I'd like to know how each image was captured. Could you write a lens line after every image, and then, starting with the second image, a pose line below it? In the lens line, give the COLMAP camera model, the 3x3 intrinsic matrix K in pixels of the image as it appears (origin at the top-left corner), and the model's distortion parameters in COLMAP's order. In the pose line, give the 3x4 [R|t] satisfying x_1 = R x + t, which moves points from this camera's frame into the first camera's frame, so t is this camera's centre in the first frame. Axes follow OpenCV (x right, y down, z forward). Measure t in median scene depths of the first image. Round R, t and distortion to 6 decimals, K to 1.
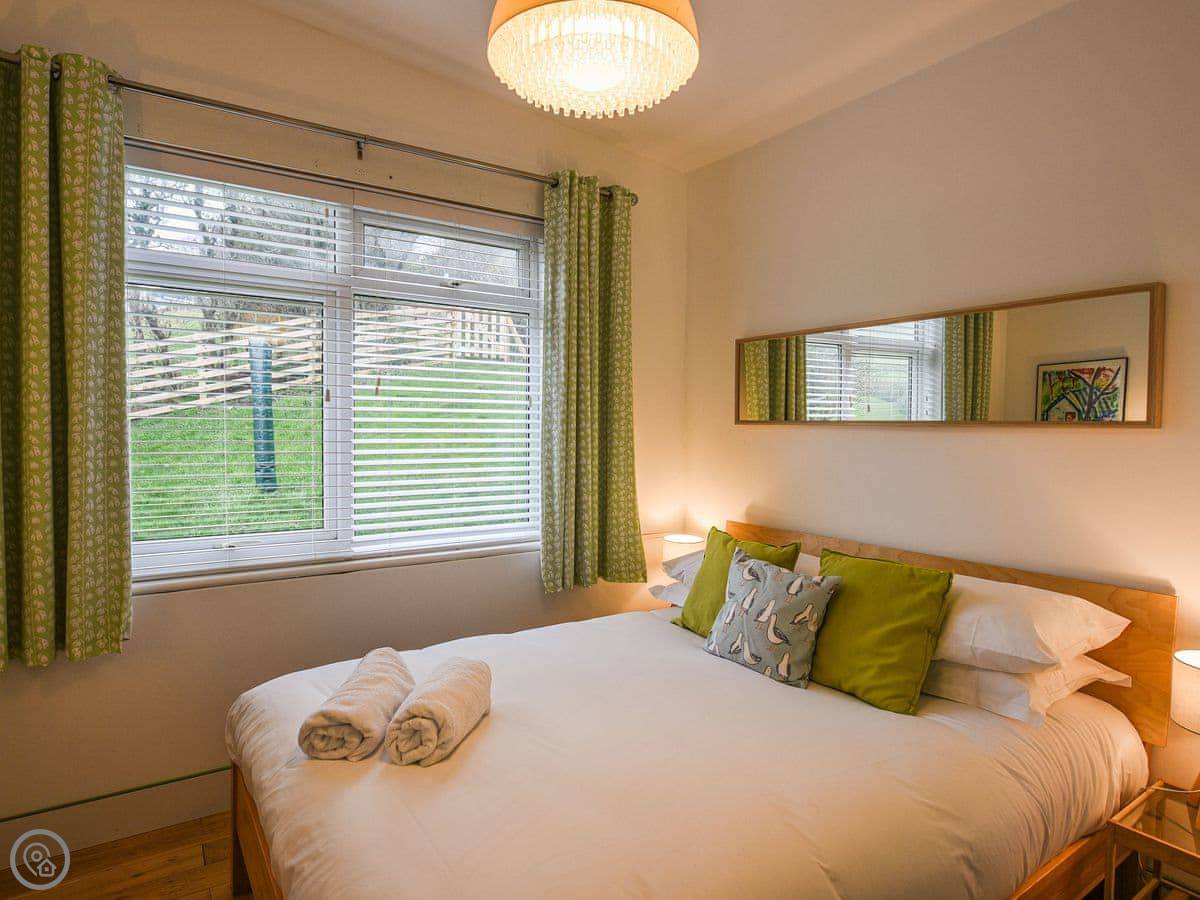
lens RADIAL K [[685.6, 0, 584.1], [0, 685.6, 449.3], [0, 0, 1]] dist [-0.004303, -0.000832]
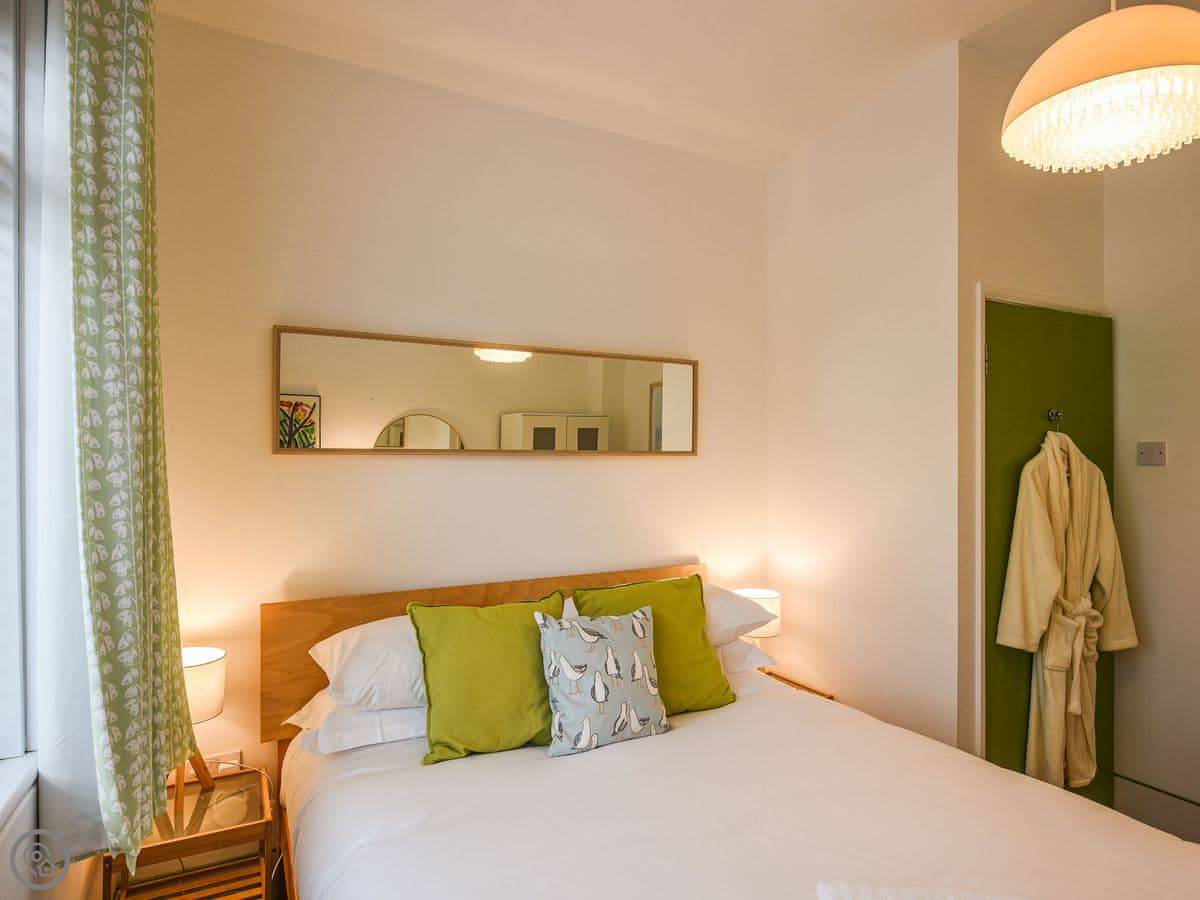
lens RADIAL K [[659.1, 0, 631.6], [0, 659.1, 457.7], [0, 0, 1]] dist [-0.003717, -0.000015]
pose [[0.082190, -0.007540, 0.996588, -0.411702], [0.039389, 0.999215, 0.004311, -0.025366], [-0.995838, 0.038900, 0.082423, 0.657524]]
